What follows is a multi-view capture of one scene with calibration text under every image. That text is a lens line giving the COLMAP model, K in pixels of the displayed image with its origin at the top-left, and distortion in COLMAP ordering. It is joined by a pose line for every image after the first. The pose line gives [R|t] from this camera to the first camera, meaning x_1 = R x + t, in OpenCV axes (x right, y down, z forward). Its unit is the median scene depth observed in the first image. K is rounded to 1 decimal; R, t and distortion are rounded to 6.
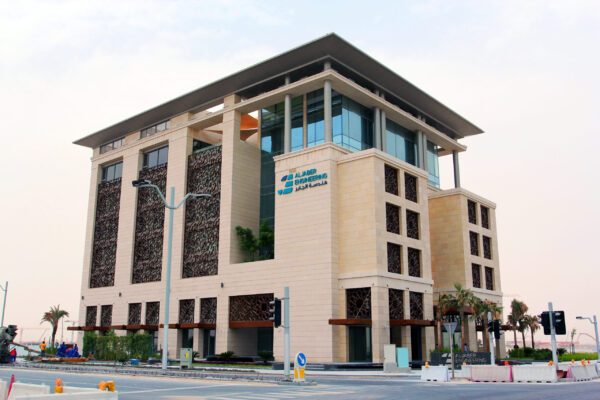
lens RADIAL K [[593.4, 0, 300.0], [0, 593.4, 200.0], [0, 0, 1]] dist [0.004891, 0.000341]
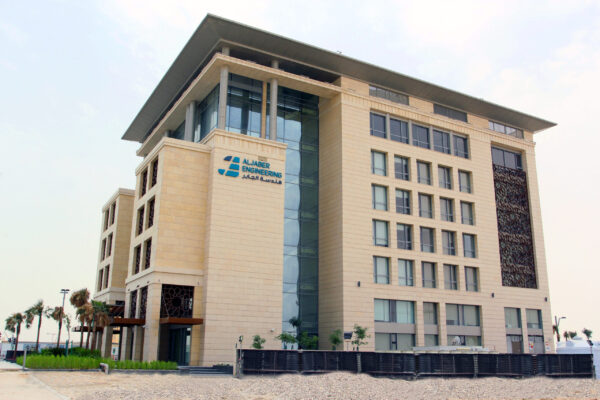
lens RADIAL K [[532.5, 0, 300.0], [0, 532.5, 200.0], [0, 0, 1]] dist [0.001422, 0.001947]
pose [[0.337223, 0.248364, 0.908073, -0.713615], [-0.229929, 0.957090, -0.176384, 0.141702], [-0.912915, -0.149312, 0.379859, 0.609771]]
